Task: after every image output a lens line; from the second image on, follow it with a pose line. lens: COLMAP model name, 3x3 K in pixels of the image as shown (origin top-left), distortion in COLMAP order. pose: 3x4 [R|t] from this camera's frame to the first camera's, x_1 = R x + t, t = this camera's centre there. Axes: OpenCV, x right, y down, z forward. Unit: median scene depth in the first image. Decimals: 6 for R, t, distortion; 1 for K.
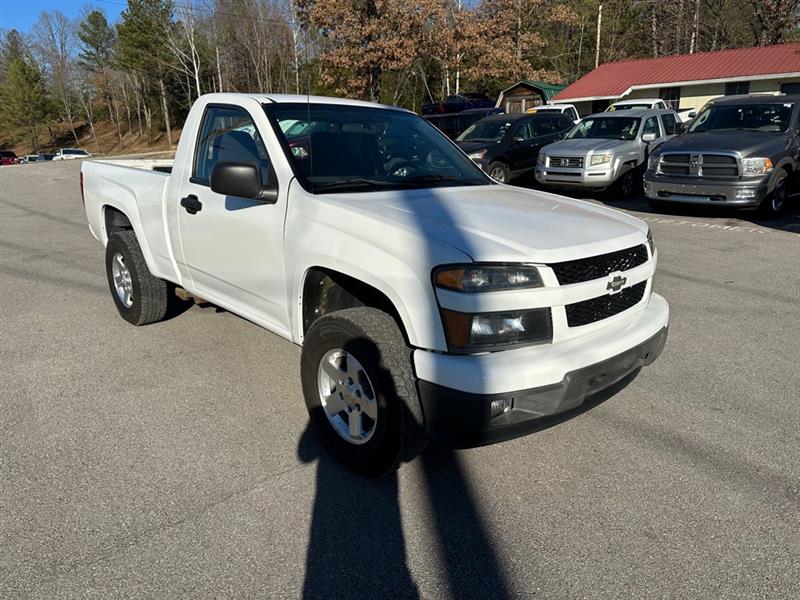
lens RADIAL K [[565.1, 0, 415.7], [0, 565.1, 299.4], [0, 0, 1]] dist [0.024402, -0.037543]
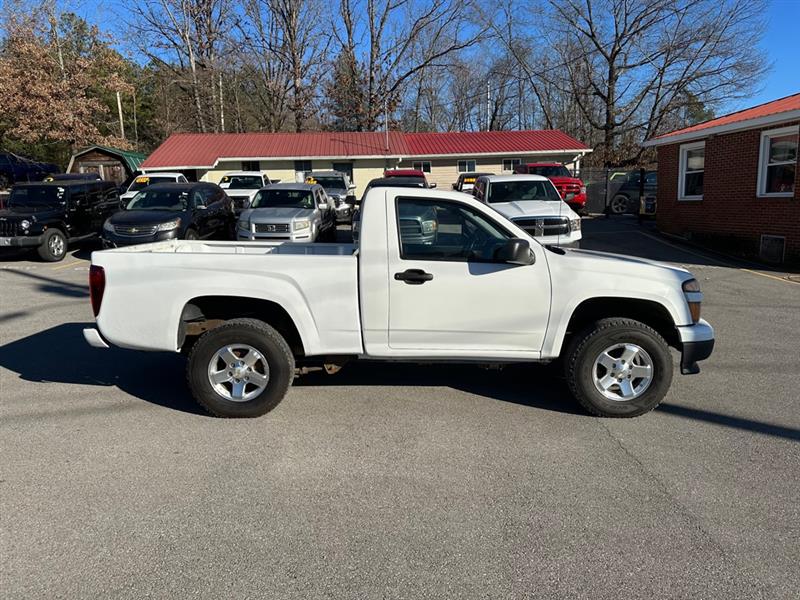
lens RADIAL K [[565.1, 0, 399.5], [0, 565.1, 294.8], [0, 0, 1]] dist [0.024402, -0.037543]
pose [[0.675683, -0.125232, 0.726477, -0.240848], [0.205960, 0.978292, -0.022919, -0.020108], [-0.707837, 0.165111, 0.686808, 0.038869]]
